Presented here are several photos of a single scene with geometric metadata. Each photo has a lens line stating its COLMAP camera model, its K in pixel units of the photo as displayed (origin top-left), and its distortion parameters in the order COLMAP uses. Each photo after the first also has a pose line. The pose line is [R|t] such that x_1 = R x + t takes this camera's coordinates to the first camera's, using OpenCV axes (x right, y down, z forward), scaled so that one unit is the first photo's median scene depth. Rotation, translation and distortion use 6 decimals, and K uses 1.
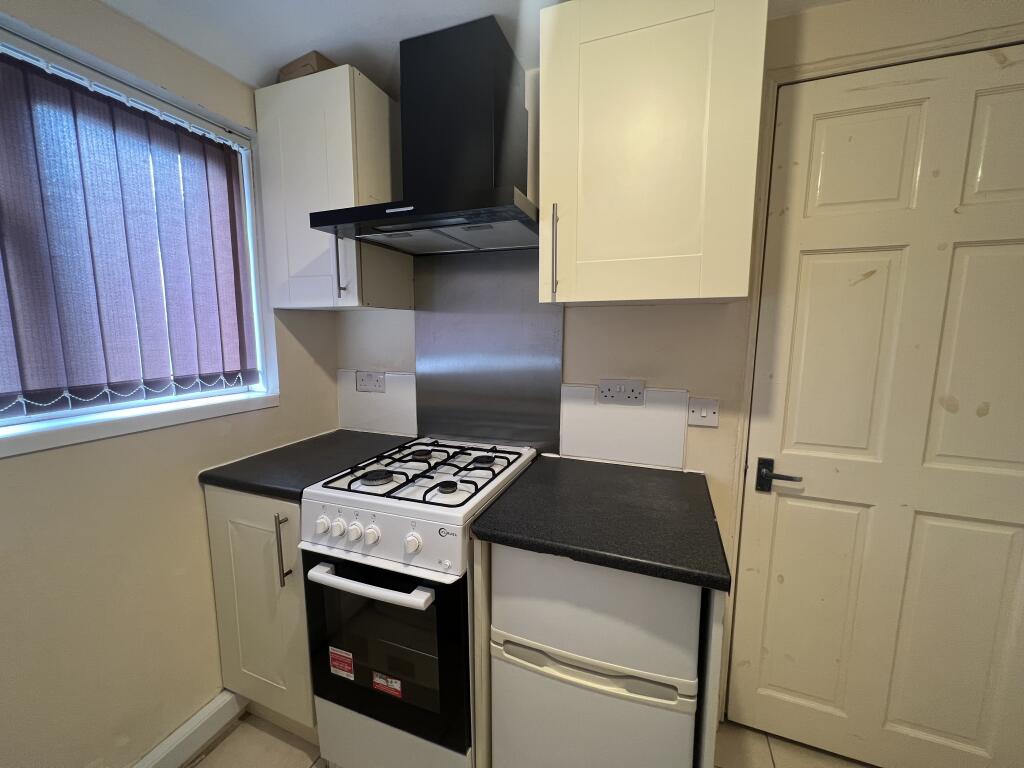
lens RADIAL K [[409.0, 0, 508.9], [0, 409.0, 383.6], [0, 0, 1]] dist [-0.001477, -0.000549]
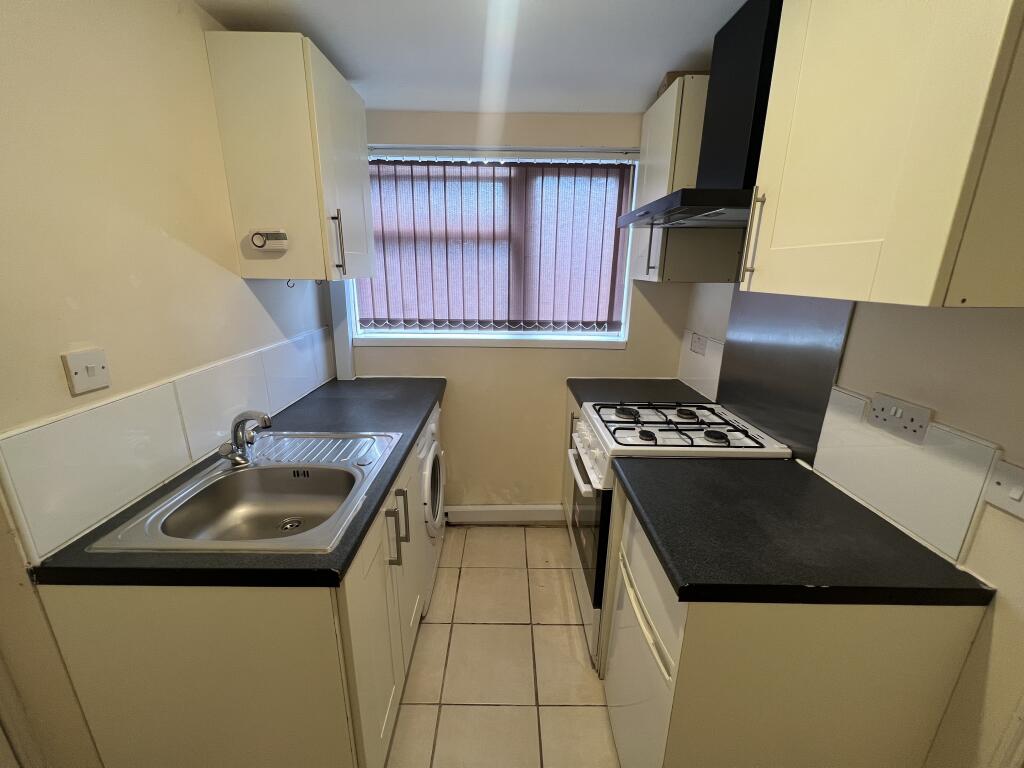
lens RADIAL K [[409.0, 0, 508.4], [0, 409.0, 383.3], [0, 0, 1]] dist [-0.001477, -0.000549]
pose [[0.363521, 0.256954, -0.895448, 0.667034], [-0.132132, 0.965712, 0.223475, -0.107875], [0.922168, 0.037080, 0.385009, 0.105284]]
